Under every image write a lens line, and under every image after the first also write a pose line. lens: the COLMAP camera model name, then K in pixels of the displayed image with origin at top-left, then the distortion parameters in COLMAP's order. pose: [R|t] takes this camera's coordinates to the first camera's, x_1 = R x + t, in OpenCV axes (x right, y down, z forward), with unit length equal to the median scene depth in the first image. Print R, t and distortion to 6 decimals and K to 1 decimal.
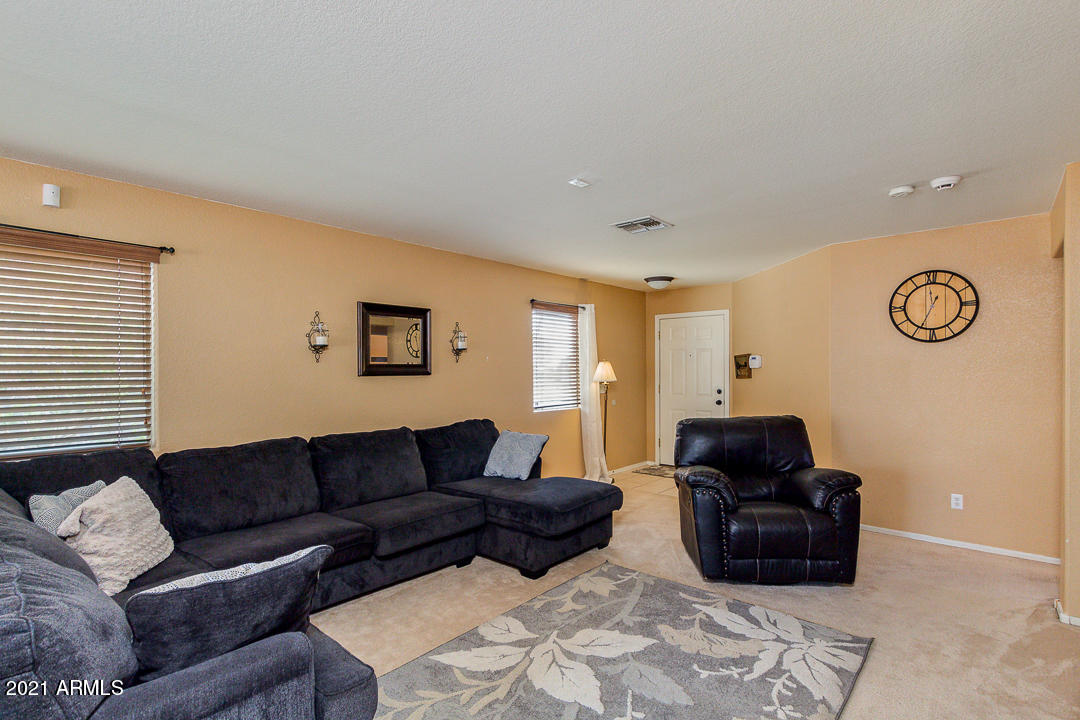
lens RADIAL K [[524.2, 0, 548.9], [0, 524.2, 373.4], [0, 0, 1]] dist [0.005757, -0.003329]
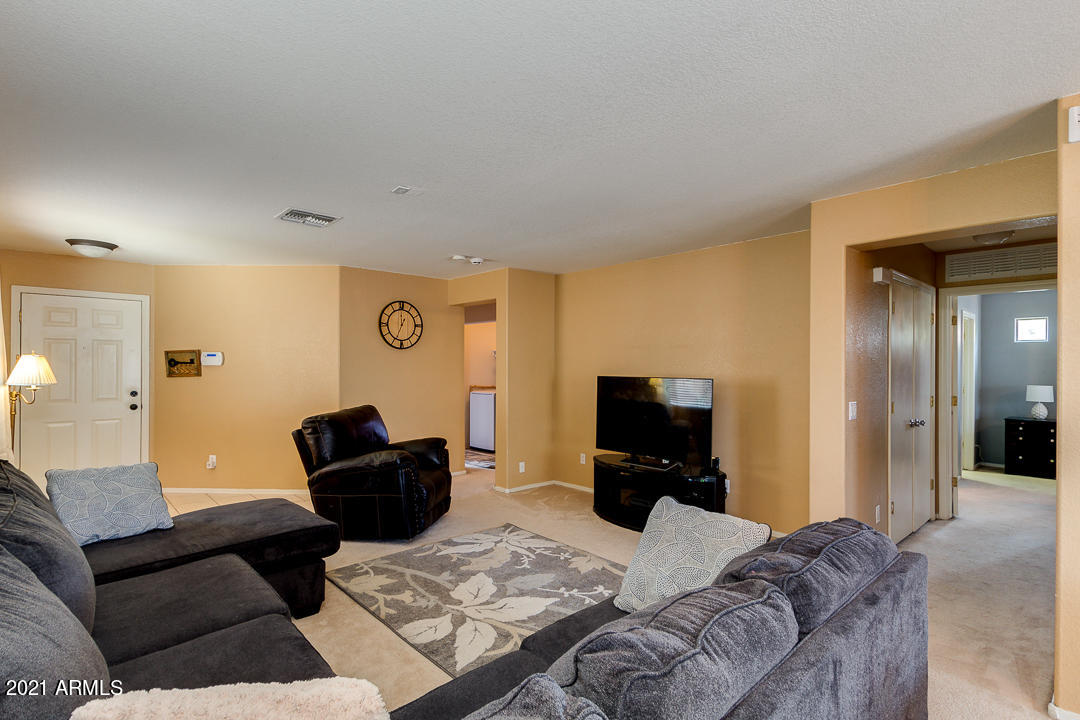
lens RADIAL K [[524.2, 0, 544.3], [0, 524.2, 363.9], [0, 0, 1]] dist [0.005757, -0.003329]
pose [[0.101274, 0.007929, 0.994827, -0.880490], [0.004448, 0.999955, -0.008423, -0.004885], [-0.994849, 0.005278, 0.101235, 0.564497]]
